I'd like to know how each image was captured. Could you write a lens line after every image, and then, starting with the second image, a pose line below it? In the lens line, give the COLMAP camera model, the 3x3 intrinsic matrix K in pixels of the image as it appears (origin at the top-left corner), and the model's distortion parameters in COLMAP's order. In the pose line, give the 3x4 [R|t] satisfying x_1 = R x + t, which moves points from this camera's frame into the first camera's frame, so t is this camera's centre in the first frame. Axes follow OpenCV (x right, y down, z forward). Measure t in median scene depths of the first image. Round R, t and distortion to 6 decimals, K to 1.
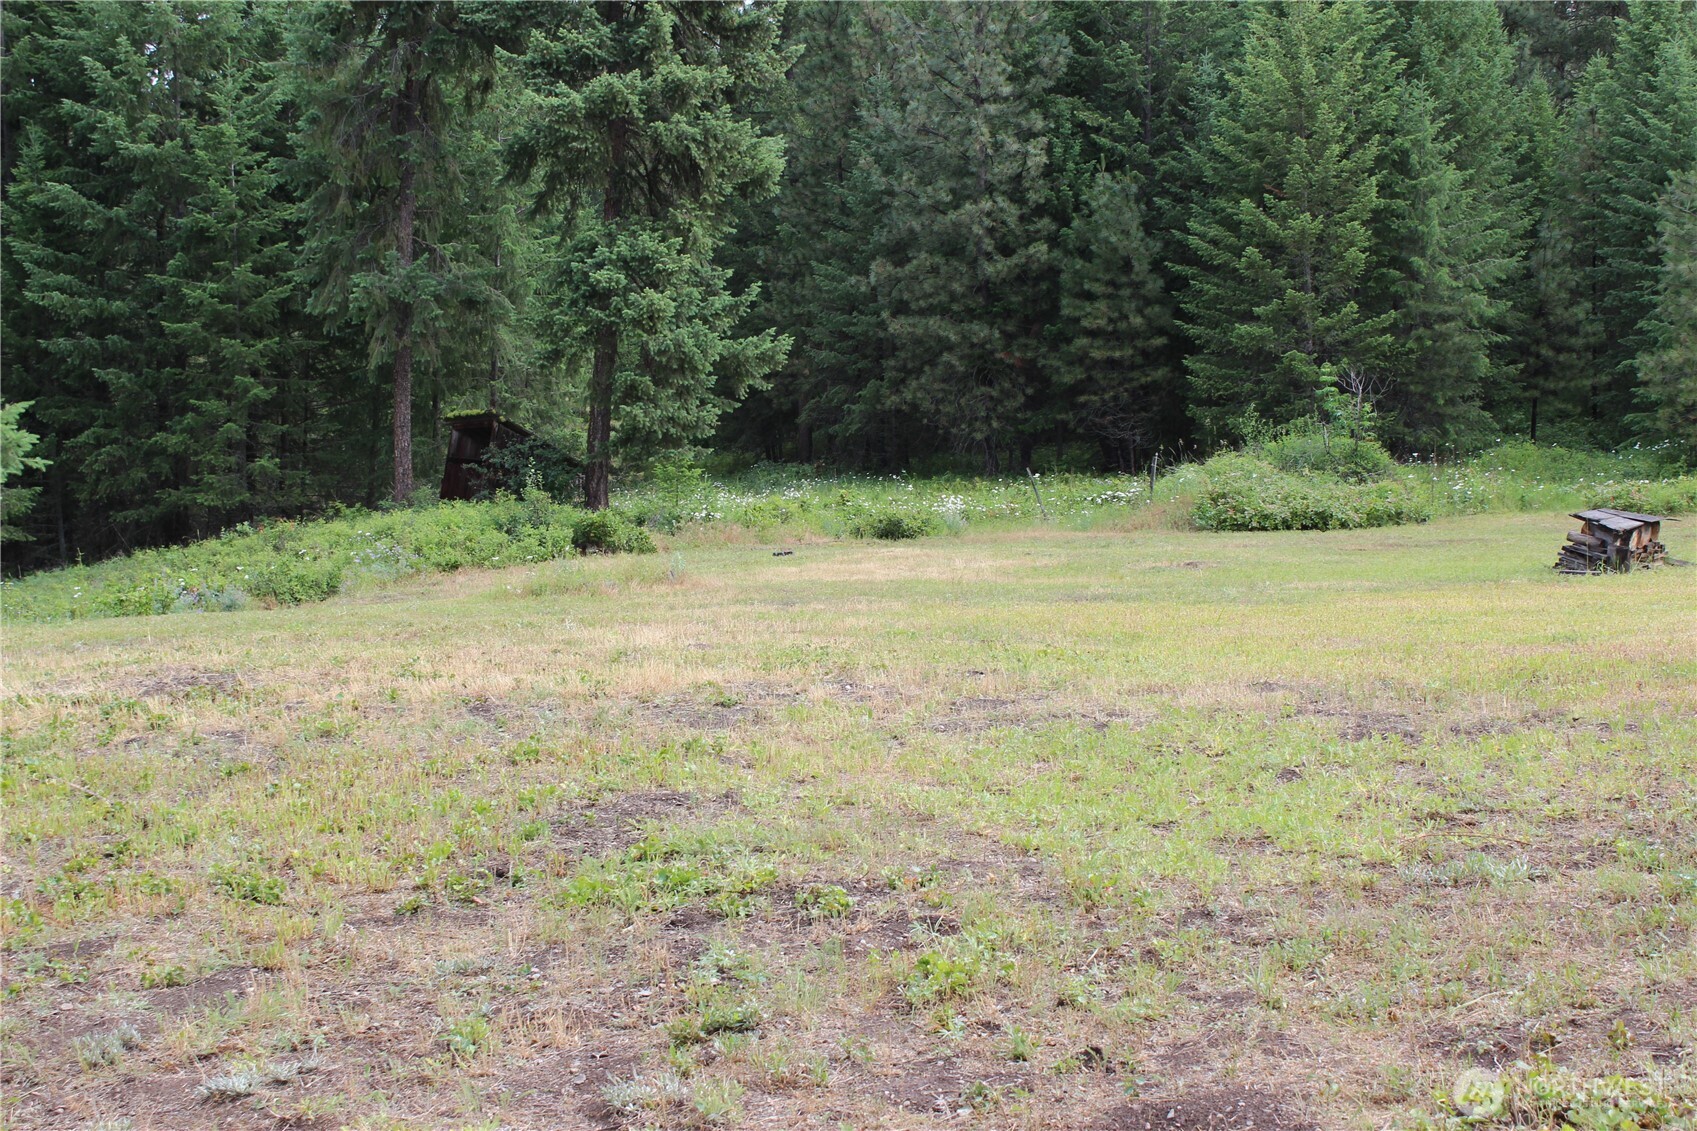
lens RADIAL K [[2527.4, 0, 844.1], [0, 2527.4, 597.7], [0, 0, 1]] dist [0.006348, 0.000000]
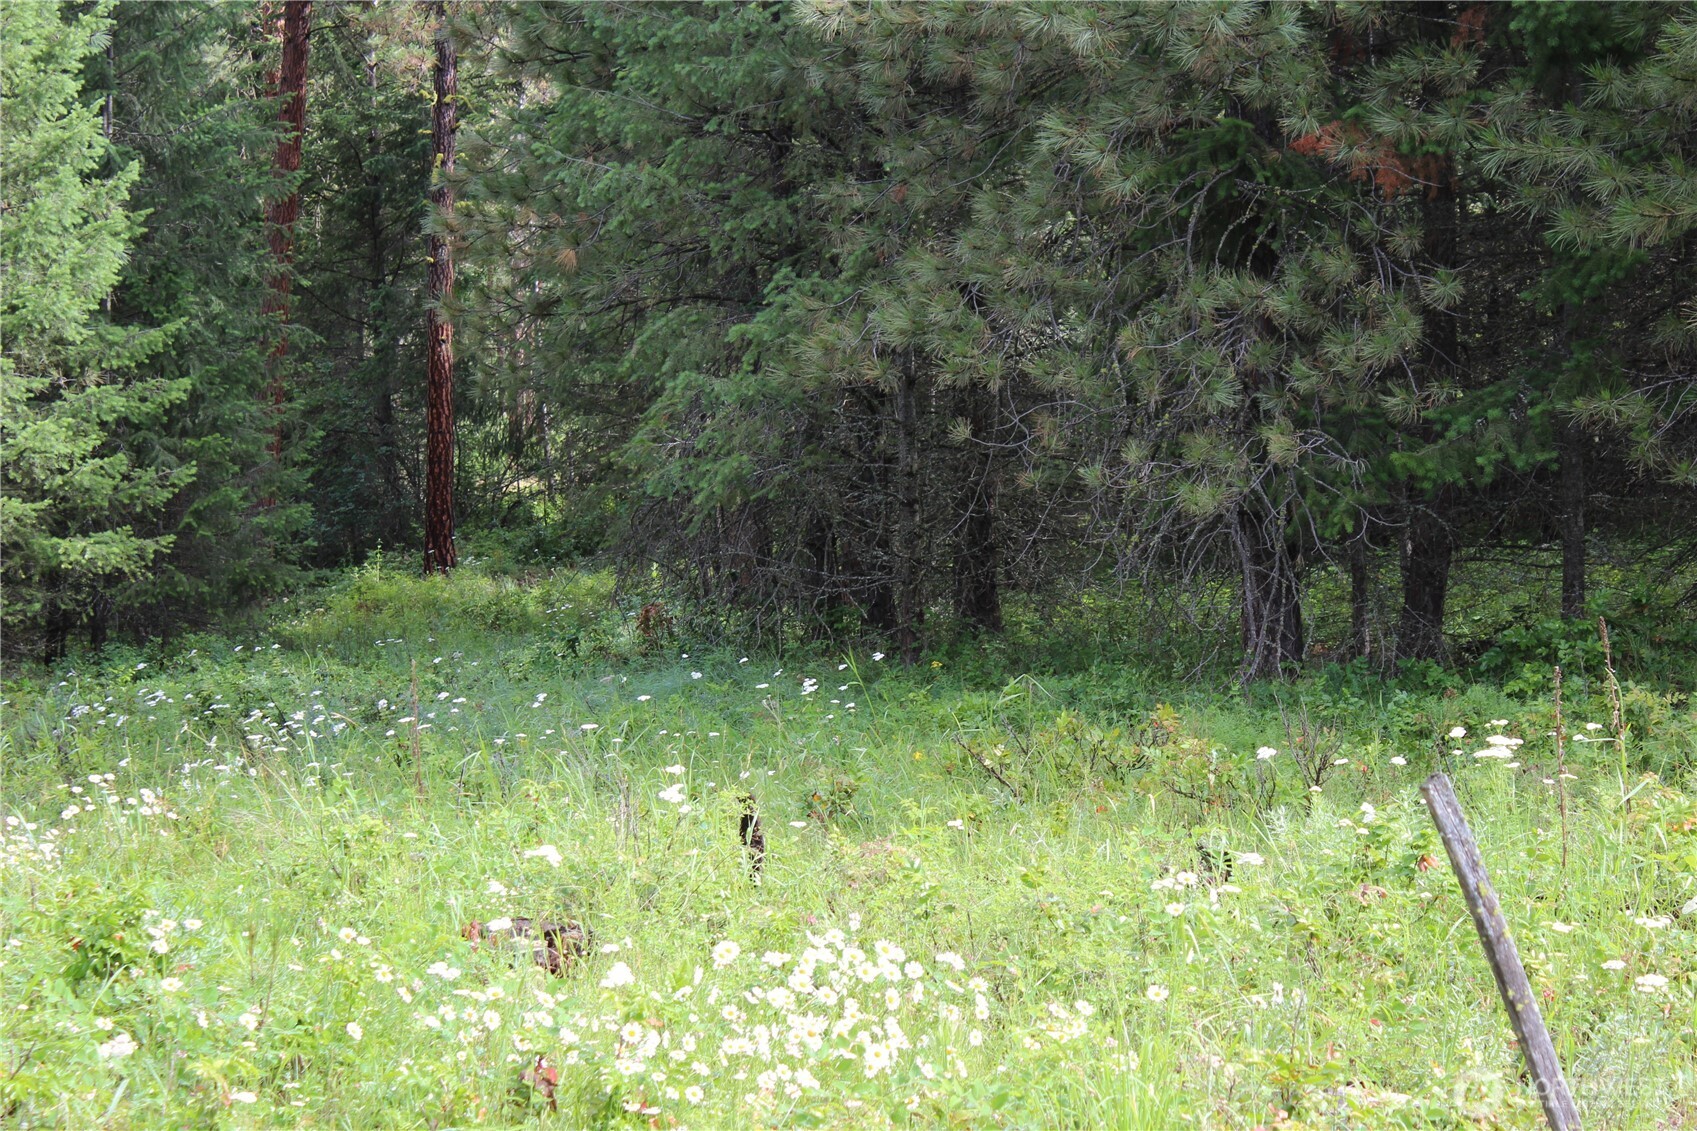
lens RADIAL K [[2641.1, 0, 850.4], [0, 2641.1, 568.5], [0, 0, 1]] dist [-0.050710, 0.000000]
pose [[0.989734, 0.009519, -0.142602, 0.058876], [-0.018095, 0.998096, -0.058965, -0.046631], [0.141769, 0.060941, 0.988022, 0.818824]]
